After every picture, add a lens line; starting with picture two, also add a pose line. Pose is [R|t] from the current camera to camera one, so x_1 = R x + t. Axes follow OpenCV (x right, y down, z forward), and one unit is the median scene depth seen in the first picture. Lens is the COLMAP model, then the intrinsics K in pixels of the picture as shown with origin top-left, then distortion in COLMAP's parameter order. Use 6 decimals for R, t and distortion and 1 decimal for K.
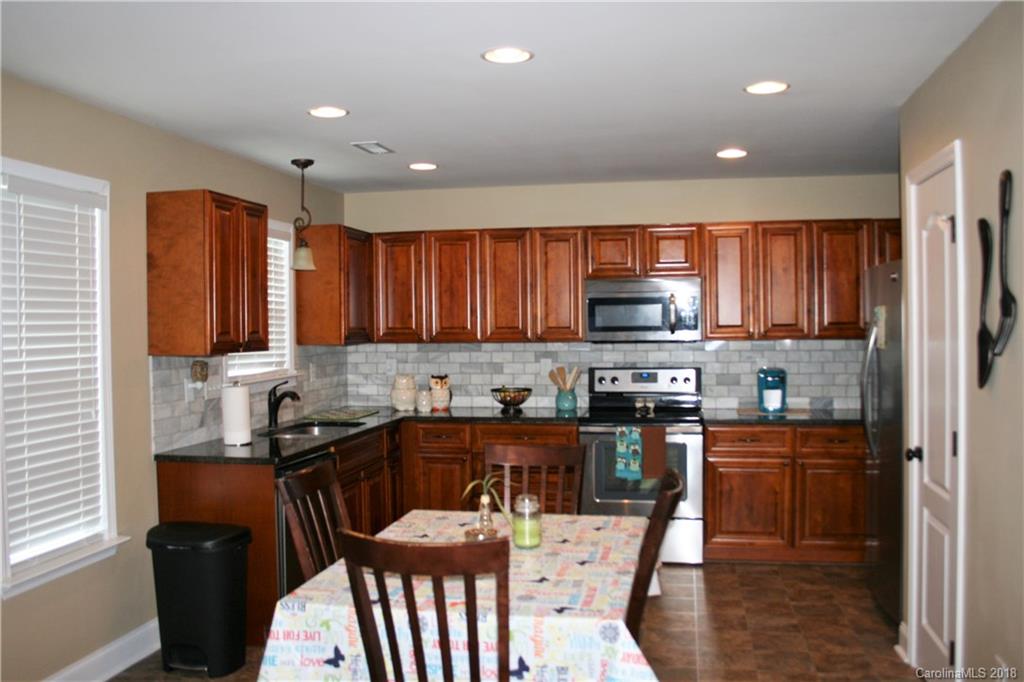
lens RADIAL K [[964.3, 0, 512.6], [0, 964.3, 380.0], [0, 0, 1]] dist [-0.217085, 0.004230]
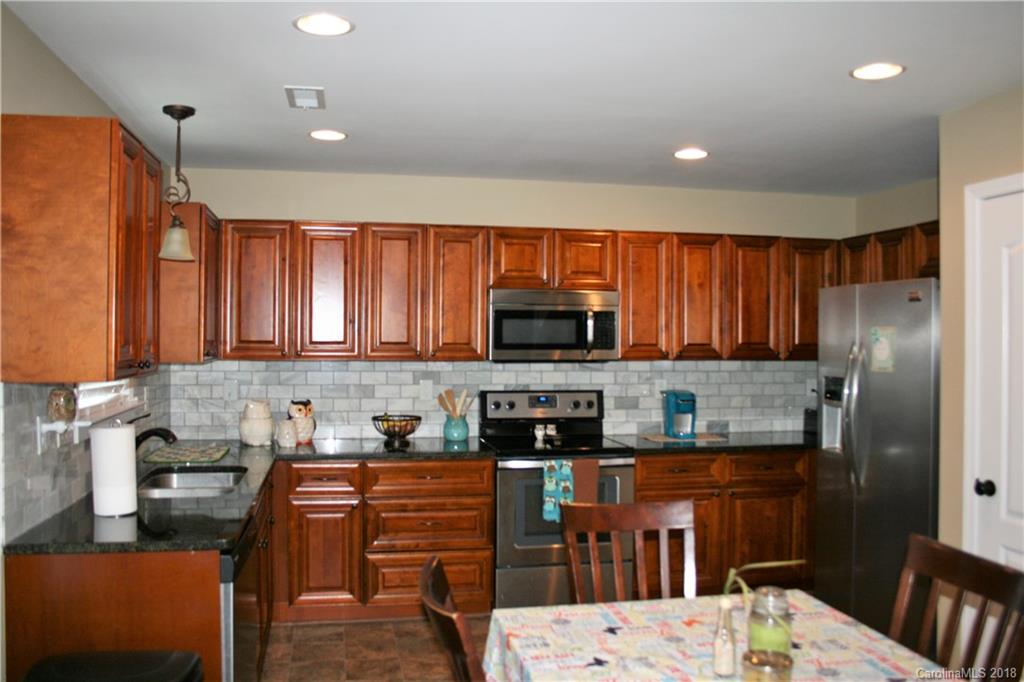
lens RADIAL K [[980.0, 0, 512.0], [0, 980.0, 341.0], [0, 0, 1]] dist [-0.122346, 0.006825]
pose [[0.888735, 0.017095, 0.458103, -0.302571], [0.002656, 0.999096, -0.042437, -0.020404], [-0.458414, 0.038932, 0.887886, 0.214127]]
